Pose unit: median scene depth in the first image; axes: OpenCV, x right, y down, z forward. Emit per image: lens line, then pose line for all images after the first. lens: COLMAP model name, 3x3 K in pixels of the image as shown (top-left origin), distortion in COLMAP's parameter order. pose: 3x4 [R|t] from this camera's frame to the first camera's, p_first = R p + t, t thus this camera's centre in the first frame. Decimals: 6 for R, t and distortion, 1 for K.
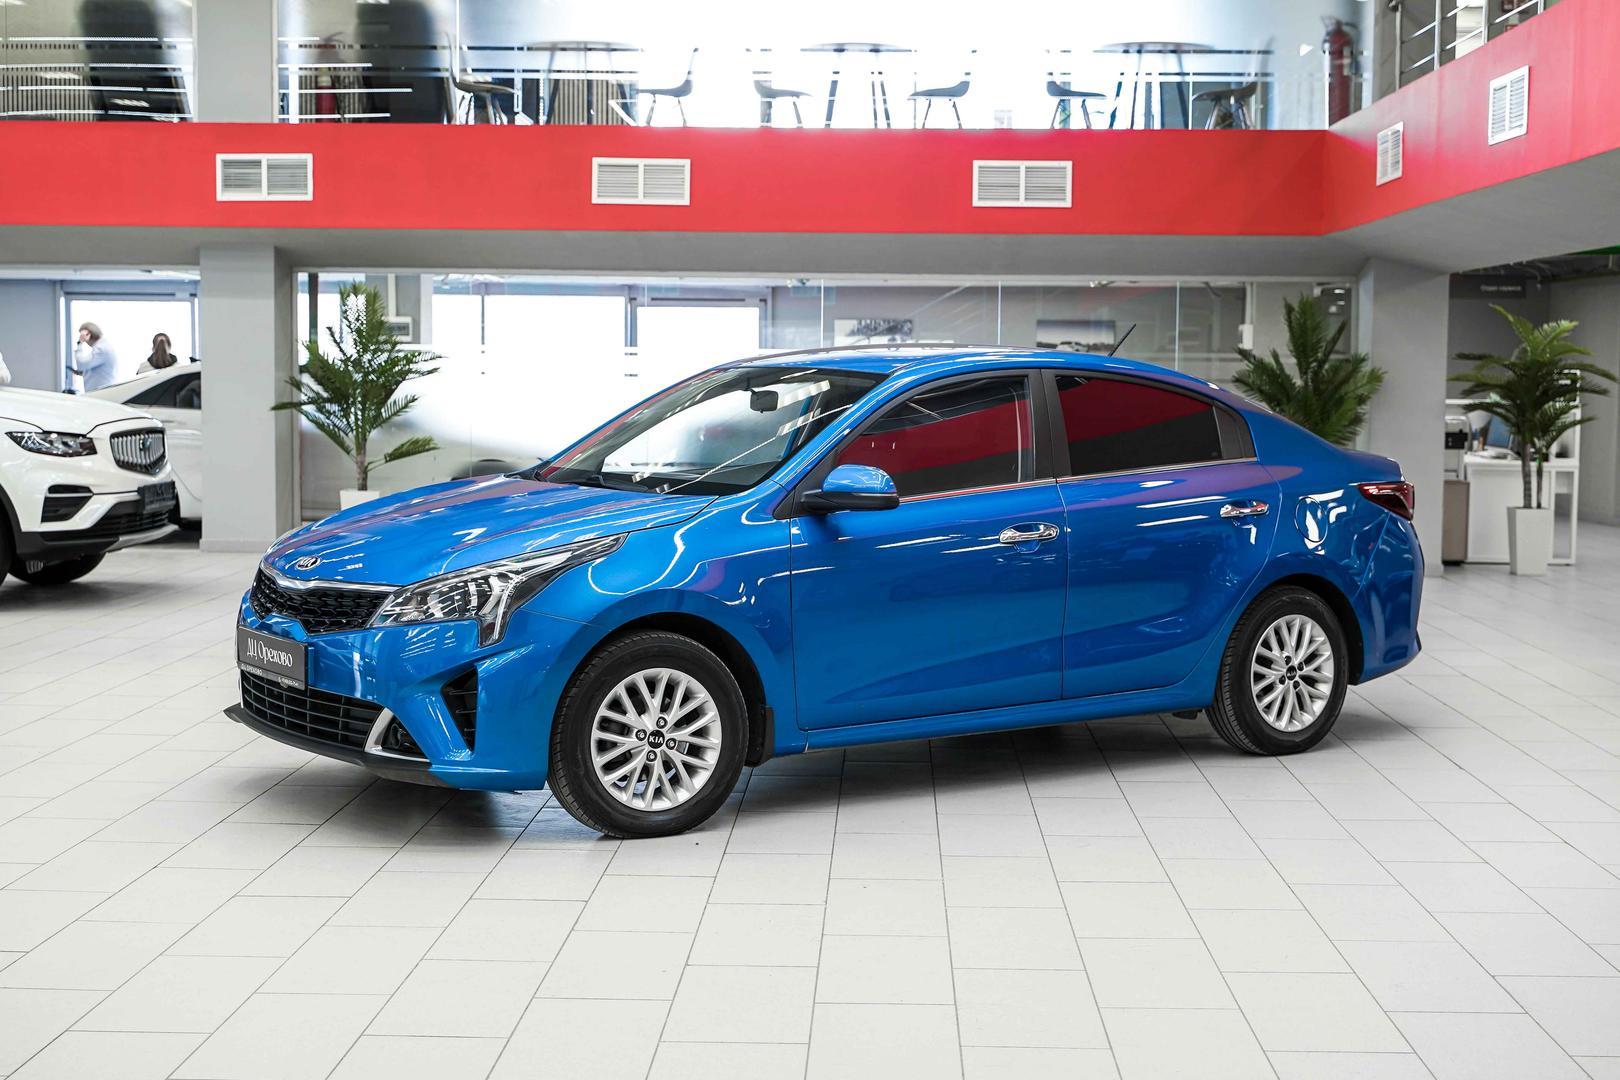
lens RADIAL K [[2041.2, 0, 832.8], [0, 2041.2, 557.1], [0, 0, 1]] dist [0.010813, -0.025537]
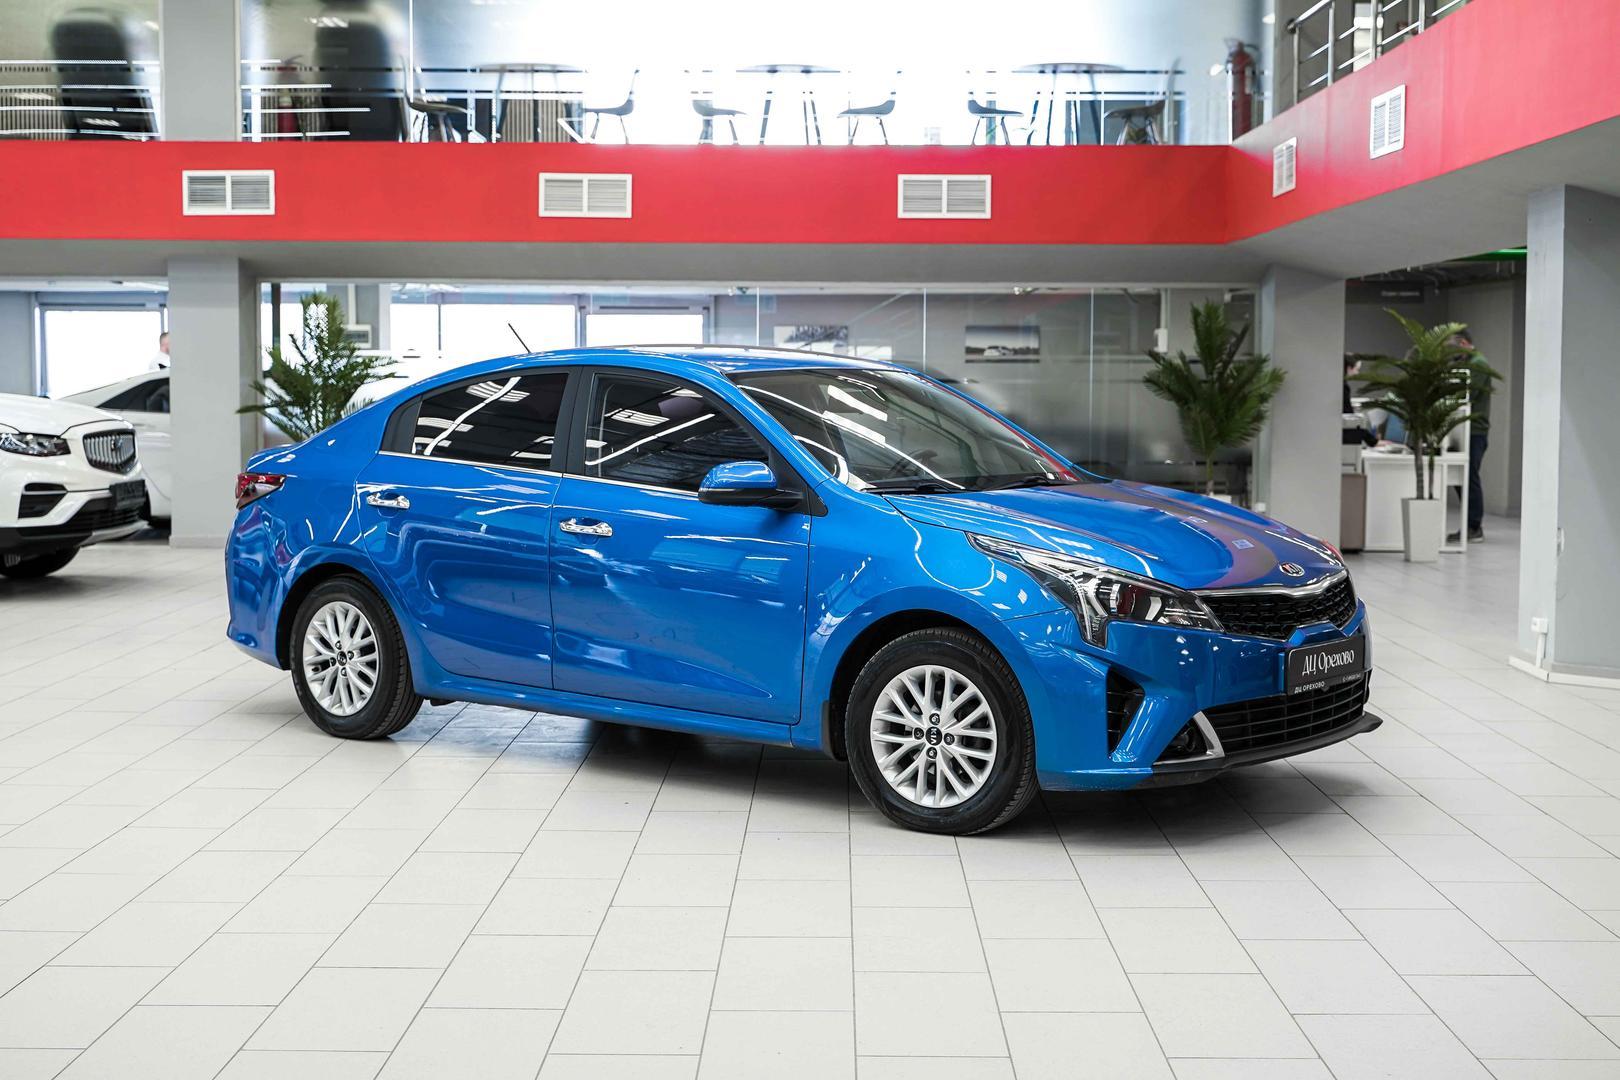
lens RADIAL K [[1950.2, 0, 808.8], [0, 1950.2, 553.7], [0, 0, 1]] dist [0.008110, -0.012294]
pose [[0.999866, -0.006089, 0.015165, 0.005436], [0.006093, 0.999981, -0.000209, 0.002844], [-0.015164, 0.000301, 0.999885, -0.014138]]
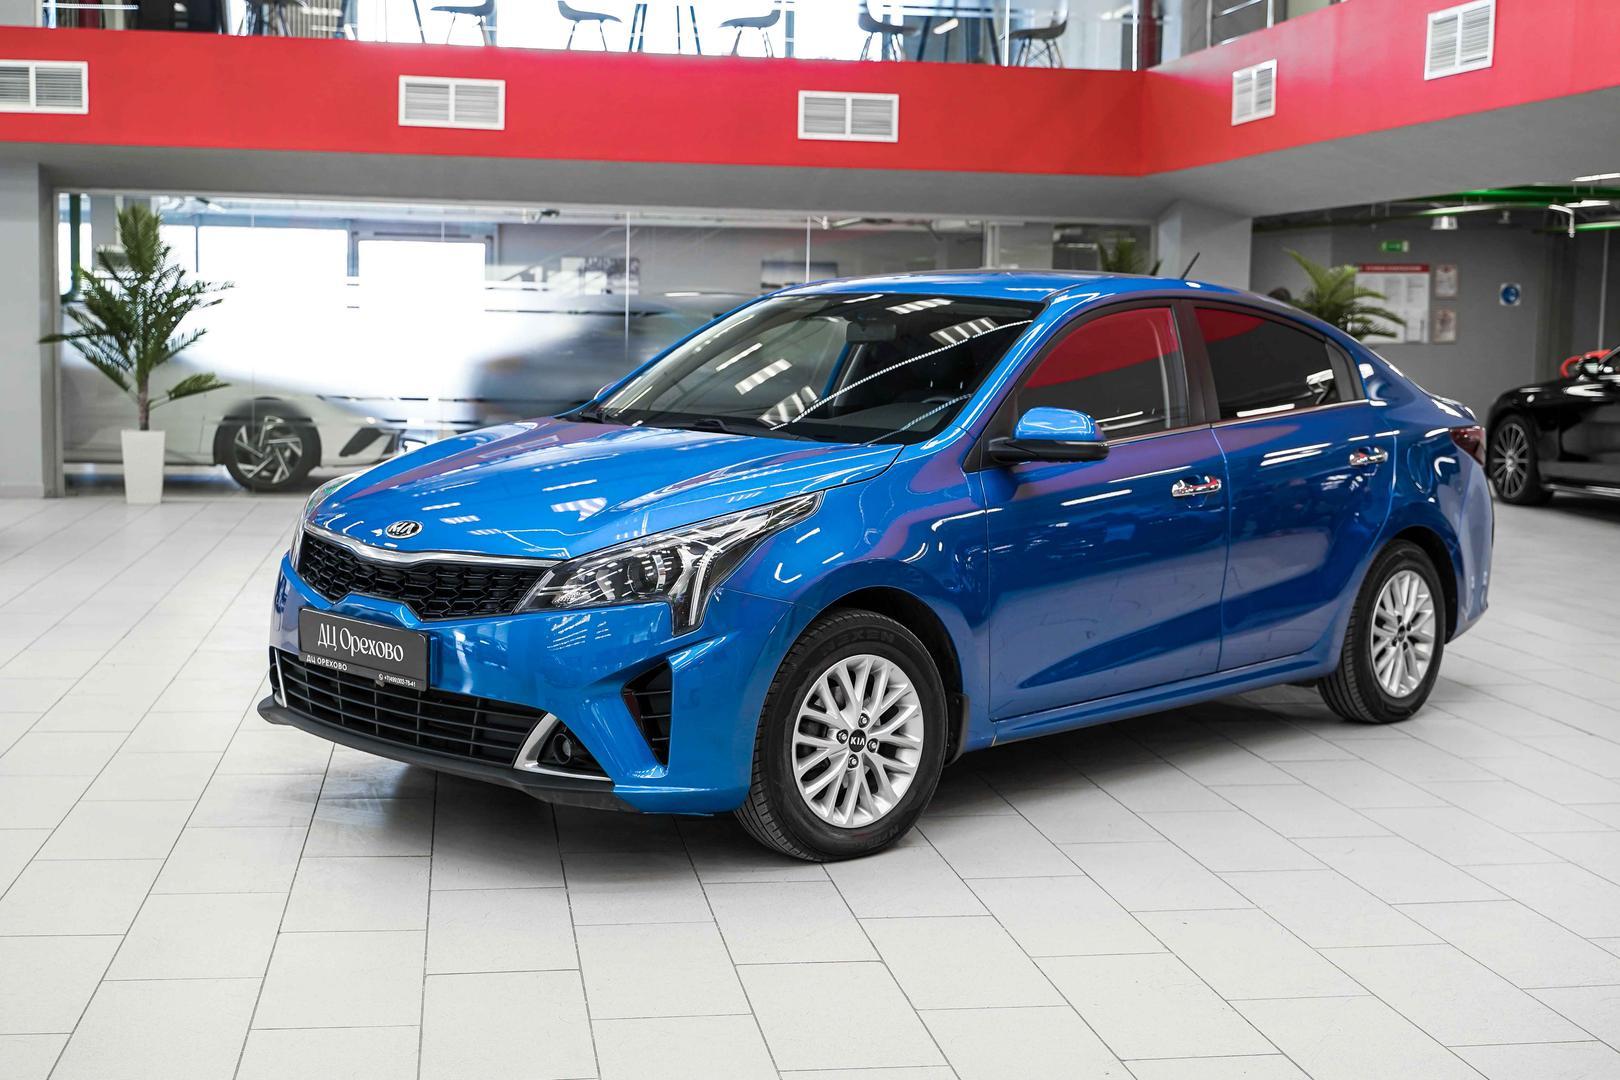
lens RADIAL K [[1941.0, 0, 810.0], [0, 1941.0, 540.0], [0, 0, 1]] dist [0.006792, -0.030089]
pose [[0.985561, -0.009463, 0.169058, -0.081796], [0.005152, 0.999651, 0.025919, -0.004249], [-0.169244, -0.024674, 0.985265, 0.080003]]
